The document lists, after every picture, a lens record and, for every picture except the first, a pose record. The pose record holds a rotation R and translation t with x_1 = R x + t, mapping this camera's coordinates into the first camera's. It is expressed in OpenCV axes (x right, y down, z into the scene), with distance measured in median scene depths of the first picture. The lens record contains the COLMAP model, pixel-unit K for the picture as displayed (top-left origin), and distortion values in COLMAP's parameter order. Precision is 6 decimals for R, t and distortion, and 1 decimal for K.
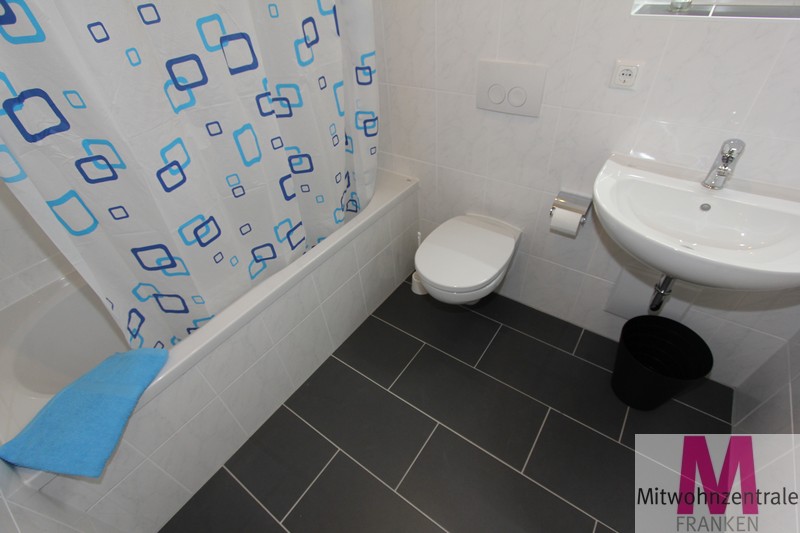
lens RADIAL K [[367.5, 0, 400.0], [0, 367.5, 266.5], [0, 0, 1]] dist [-0.017472, 0.006408]
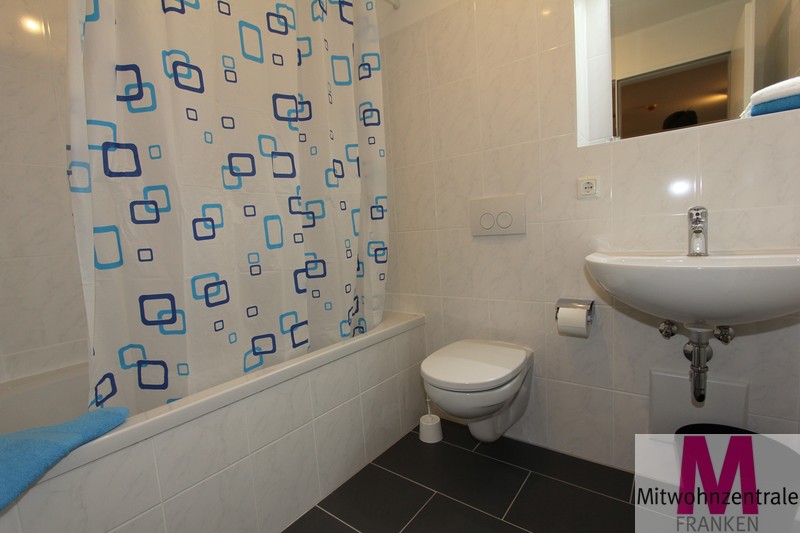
lens RADIAL K [[367.5, 0, 400.0], [0, 367.5, 266.5], [0, 0, 1]] dist [-0.017472, 0.006408]
pose [[0.999567, 0.003139, -0.029271, 0.015271], [-0.019376, 0.818714, -0.573875, 0.344765], [0.022163, 0.574193, 0.818420, 0.100138]]
